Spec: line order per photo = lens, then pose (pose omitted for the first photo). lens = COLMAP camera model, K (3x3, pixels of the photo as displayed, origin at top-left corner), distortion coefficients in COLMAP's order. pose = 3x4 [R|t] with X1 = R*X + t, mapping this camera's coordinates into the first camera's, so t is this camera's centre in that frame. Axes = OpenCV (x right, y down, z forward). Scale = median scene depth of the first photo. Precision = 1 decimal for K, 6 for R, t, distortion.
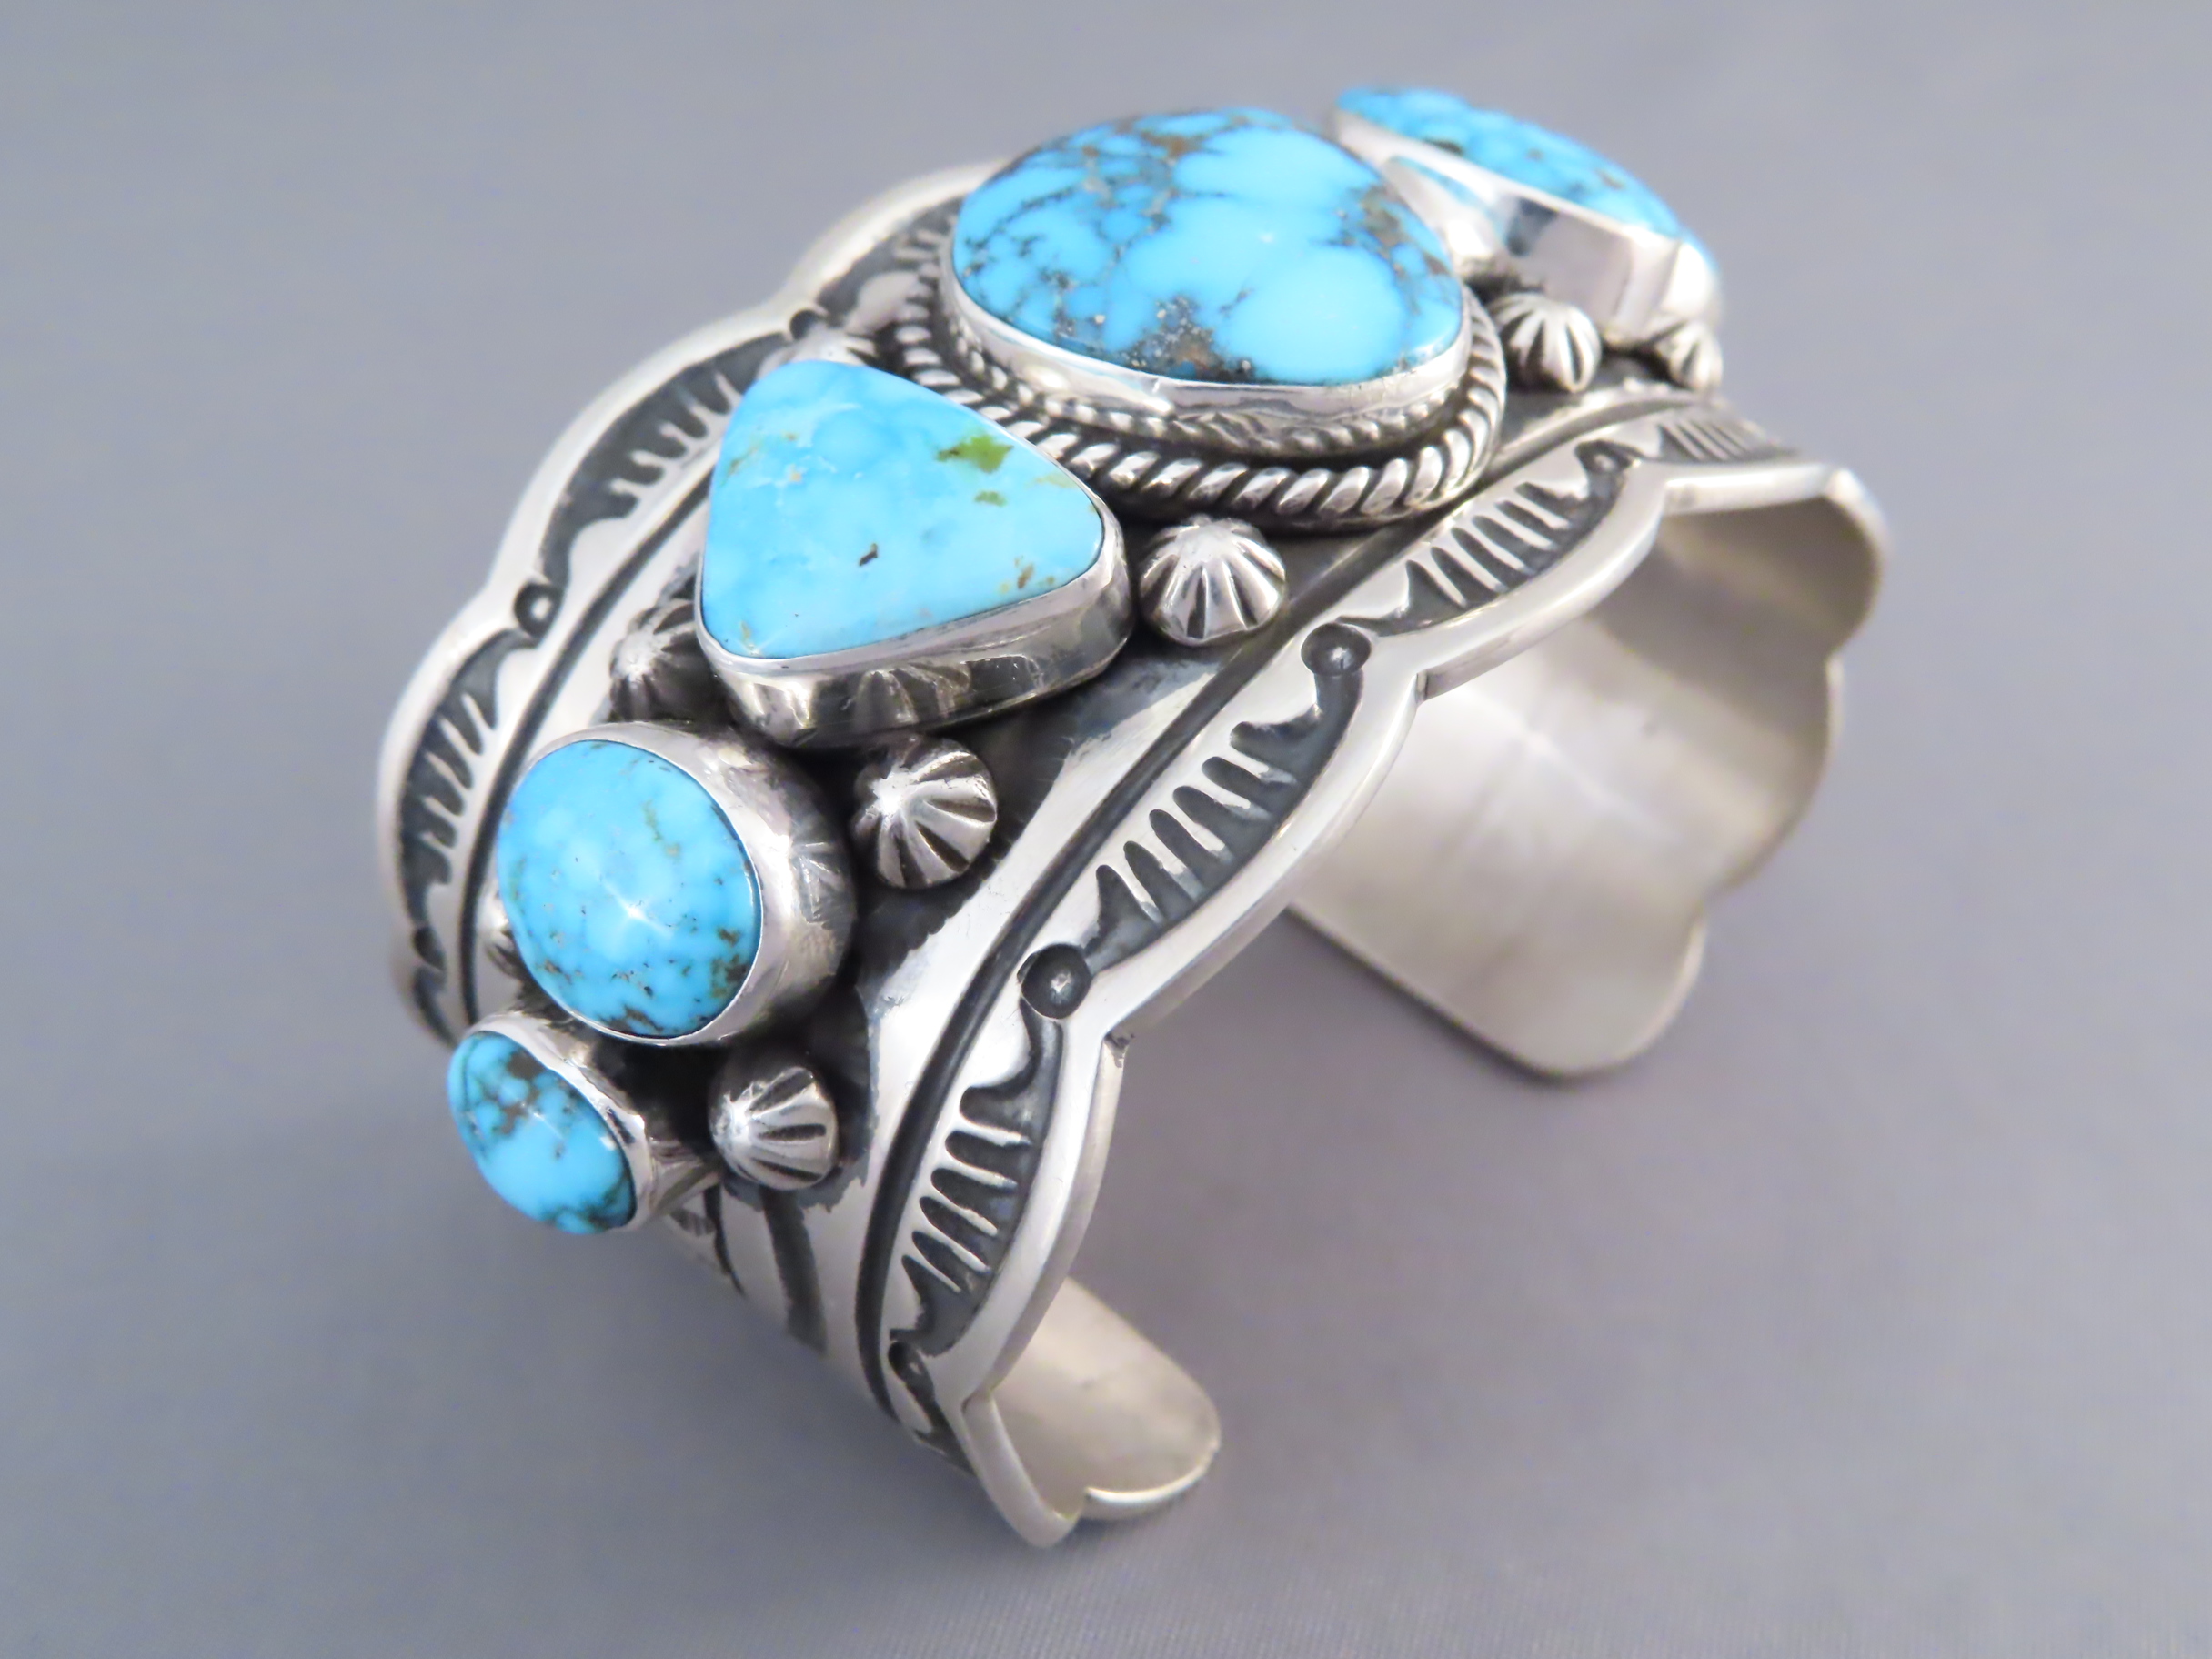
lens RADIAL K [[2532.8, 0, 1106.0], [0, 2532.8, 829.5], [0, 0, 1]] dist [-0.100351, 0.004398]
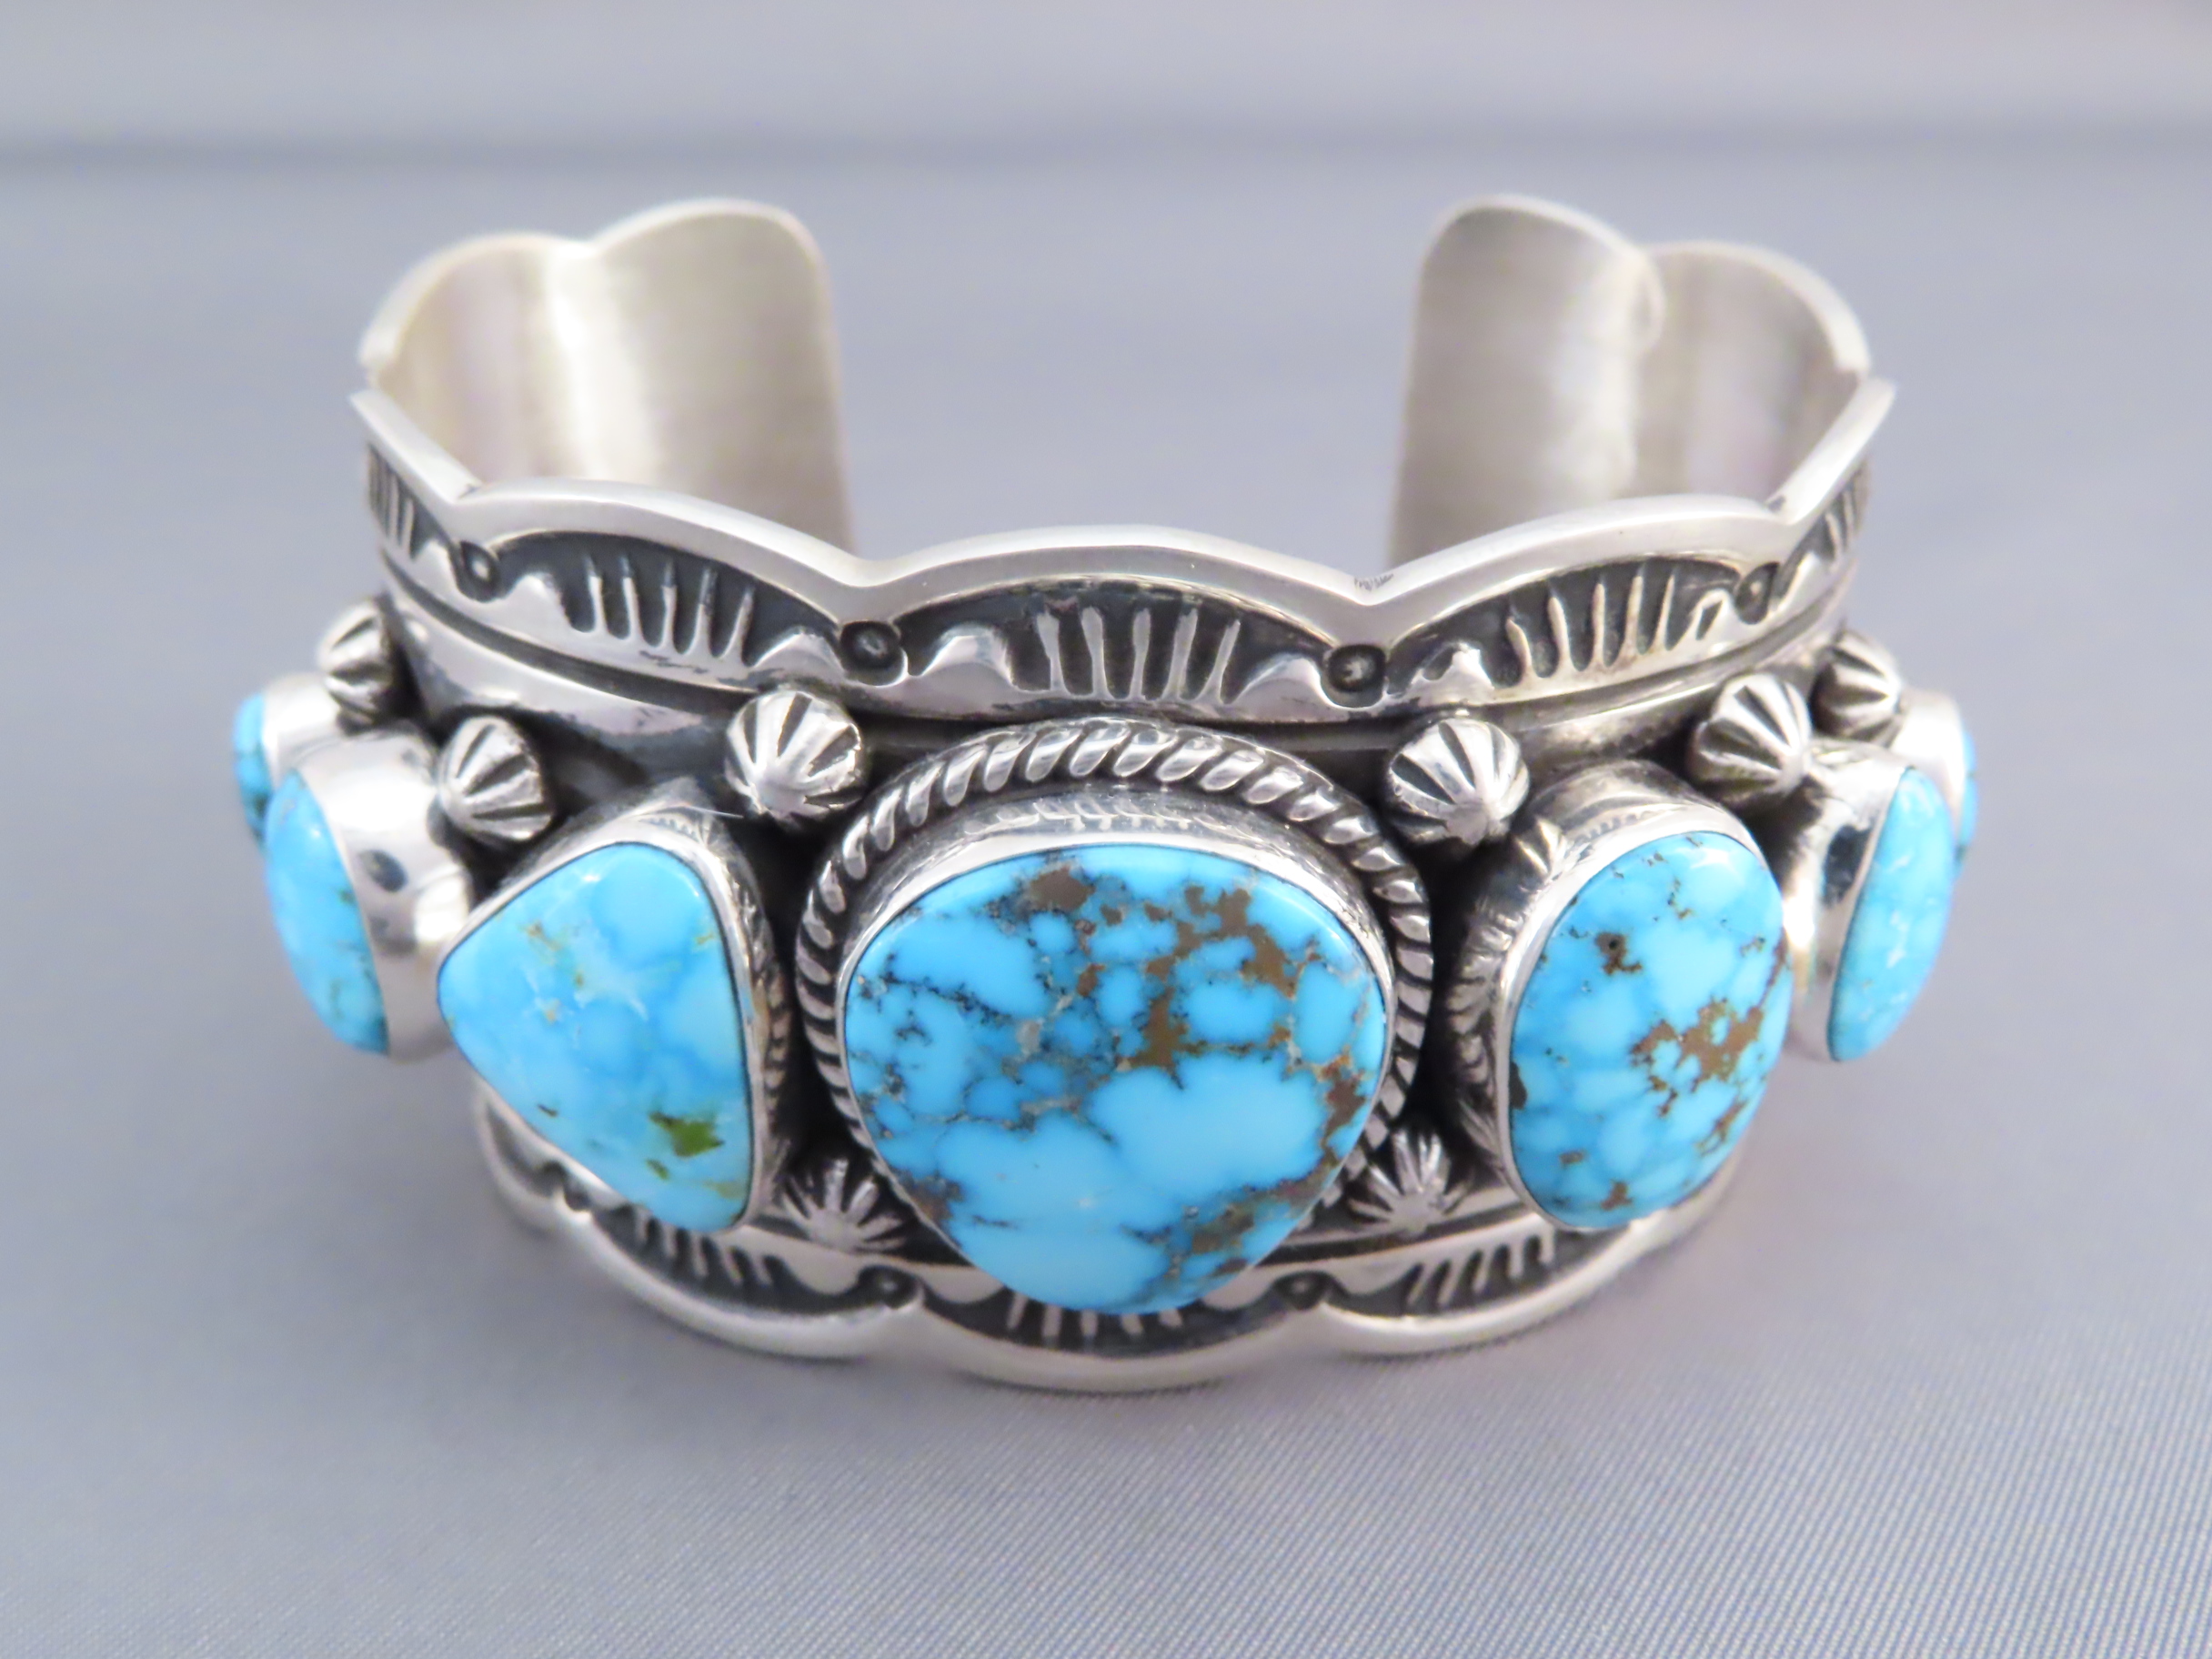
lens RADIAL K [[2532.8, 0, 1106.0], [0, 2532.8, 829.5], [0, 0, 1]] dist [-0.100351, 0.004398]
pose [[0.687414, 0.645070, 0.333688, -0.342421], [-0.482264, 0.061894, 0.873837, -1.093168], [0.543032, -0.761613, 0.353641, 0.793909]]
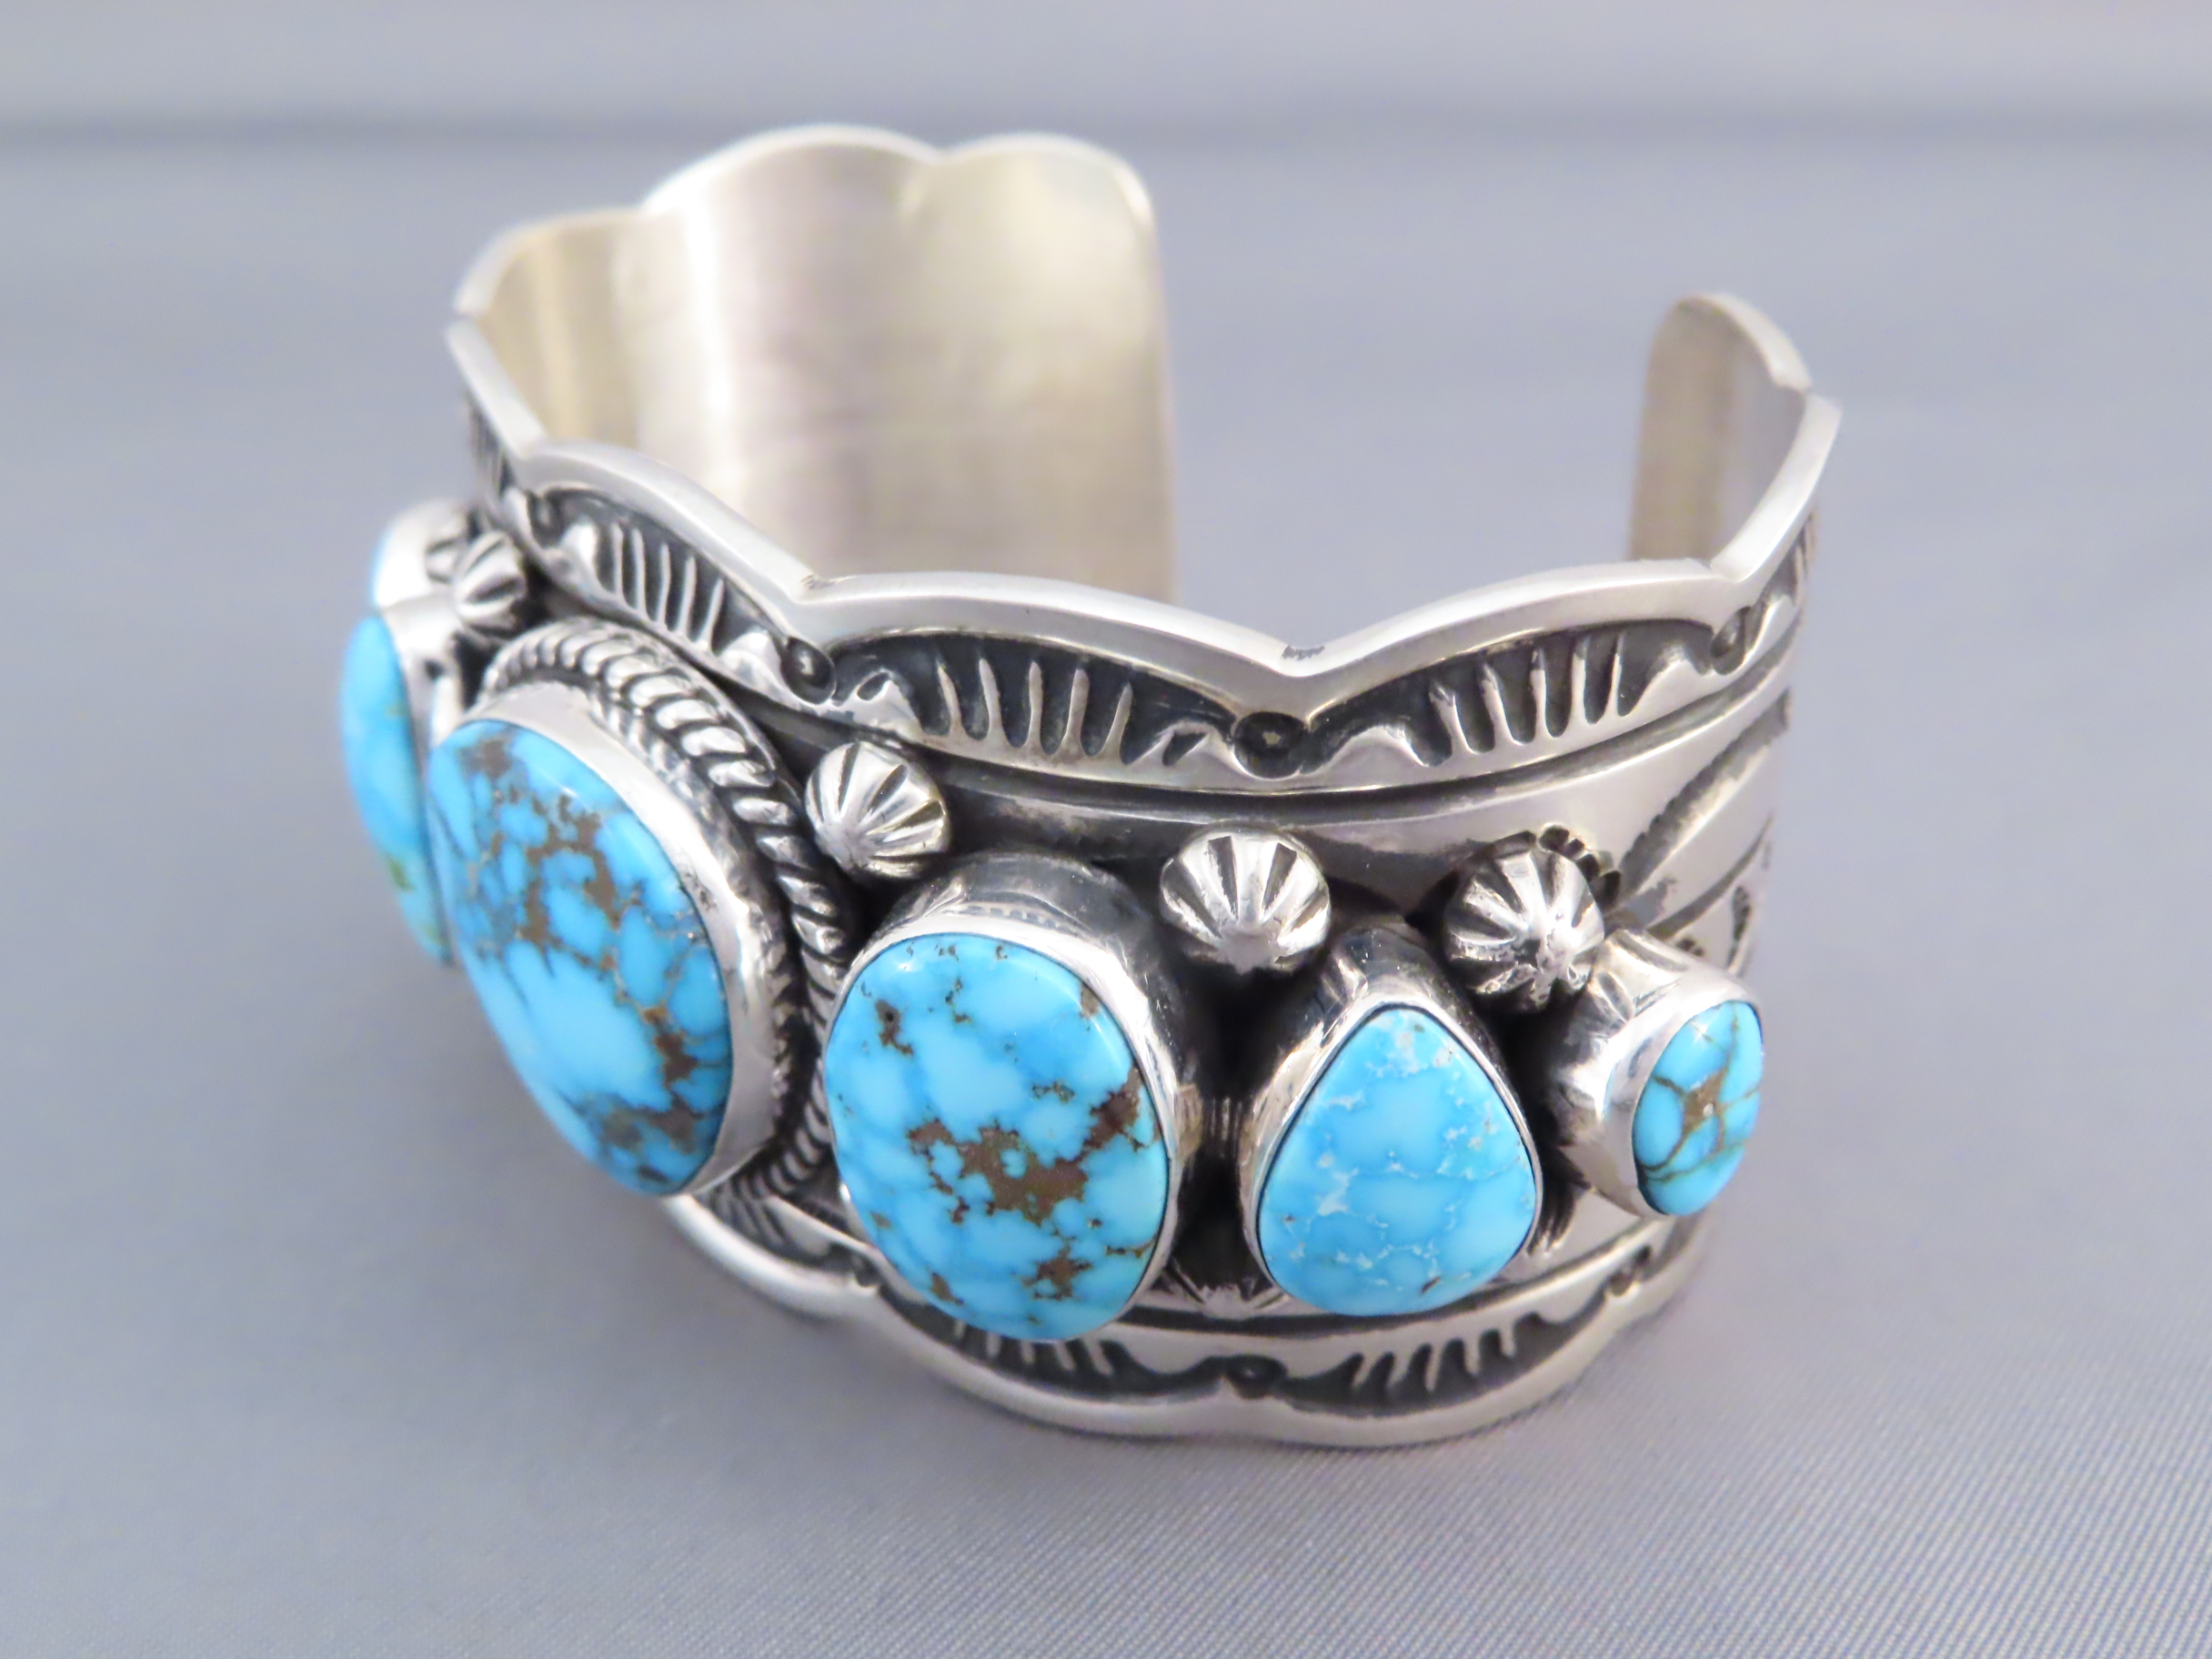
lens RADIAL K [[2478.4, 0, 1106.0], [0, 2478.4, 829.5], [0, 0, 1]] dist [-0.185203, -0.005298]
pose [[0.483294, 0.873415, -0.059782, 0.164088], [0.159267, -0.020570, 0.987021, -1.217197], [0.860849, -0.486543, -0.149048, 1.430846]]
